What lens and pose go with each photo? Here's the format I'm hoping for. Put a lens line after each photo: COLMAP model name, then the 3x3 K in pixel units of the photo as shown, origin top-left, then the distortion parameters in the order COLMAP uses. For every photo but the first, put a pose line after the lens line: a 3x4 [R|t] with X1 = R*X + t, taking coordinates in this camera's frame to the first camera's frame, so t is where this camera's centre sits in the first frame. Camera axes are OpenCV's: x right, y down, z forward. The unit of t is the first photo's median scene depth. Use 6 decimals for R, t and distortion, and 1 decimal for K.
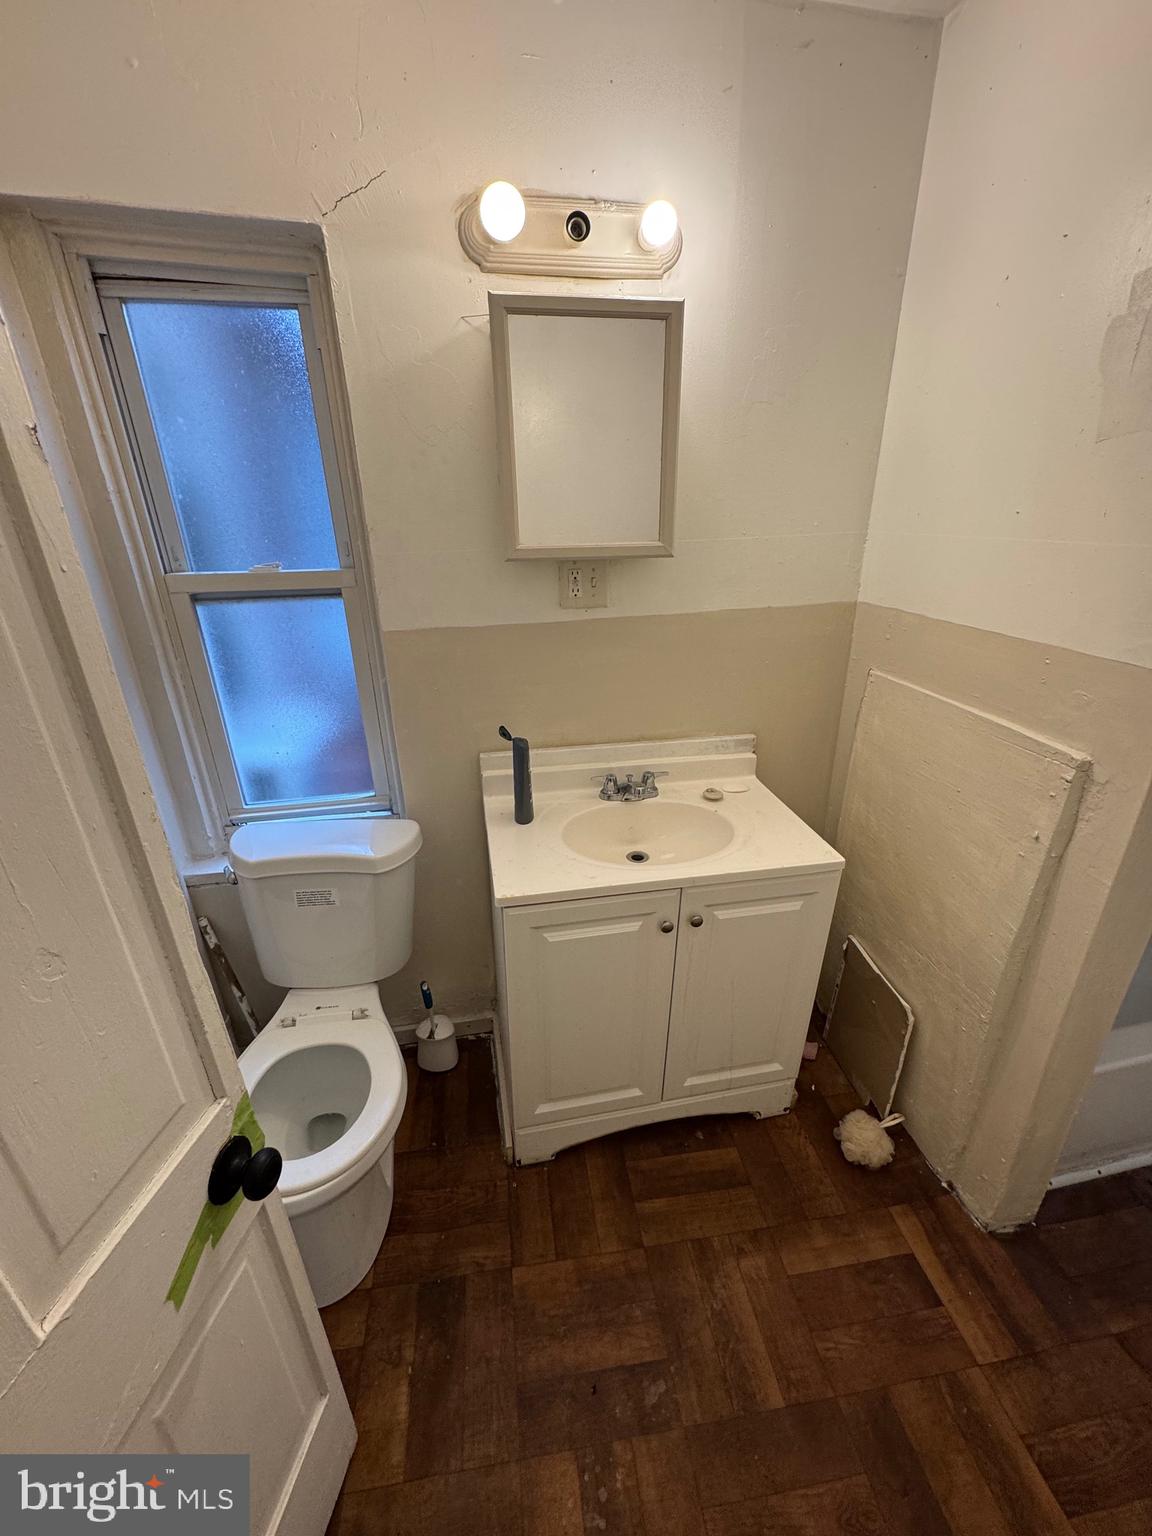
lens RADIAL K [[607.5, 0, 576.0], [0, 607.5, 768.0], [0, 0, 1]] dist [-0.000705, -0.000674]
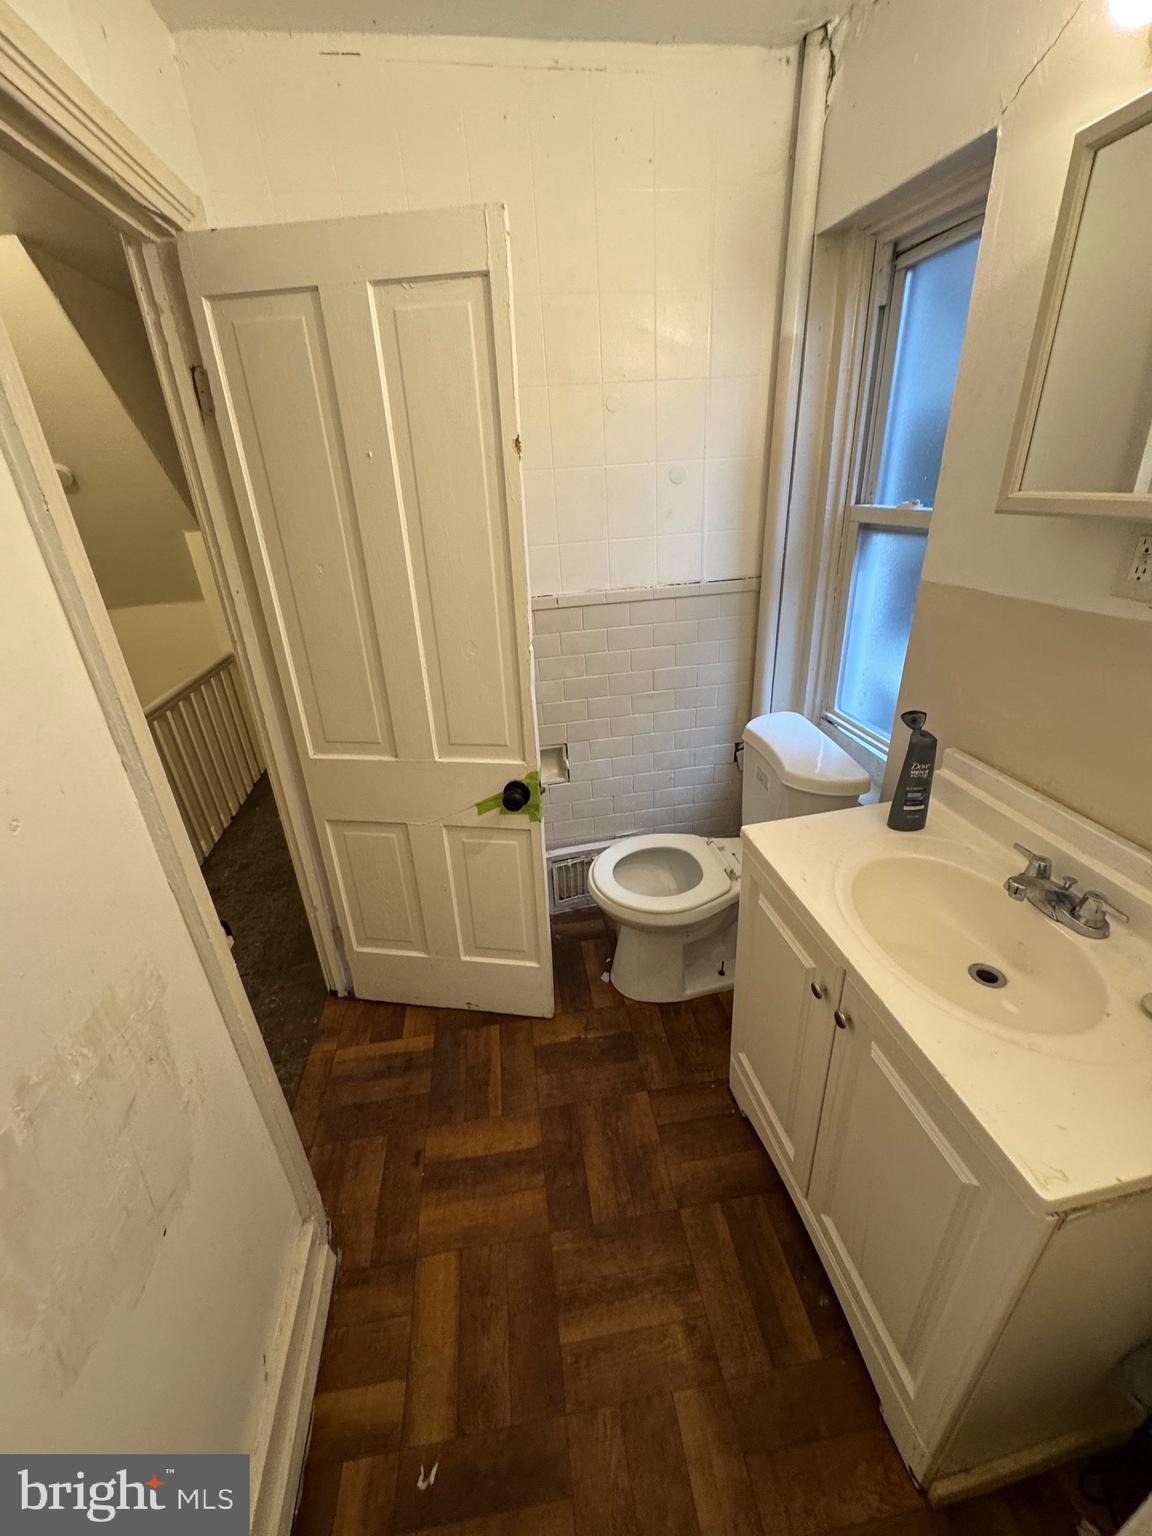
lens RADIAL K [[607.5, 0, 576.0], [0, 607.5, 768.0], [0, 0, 1]] dist [-0.000705, -0.000674]
pose [[-0.003484, 0.445526, -0.895262, 0.720929], [-0.340533, 0.841231, 0.419963, -0.208709], [0.940226, 0.306329, 0.148785, 0.479449]]
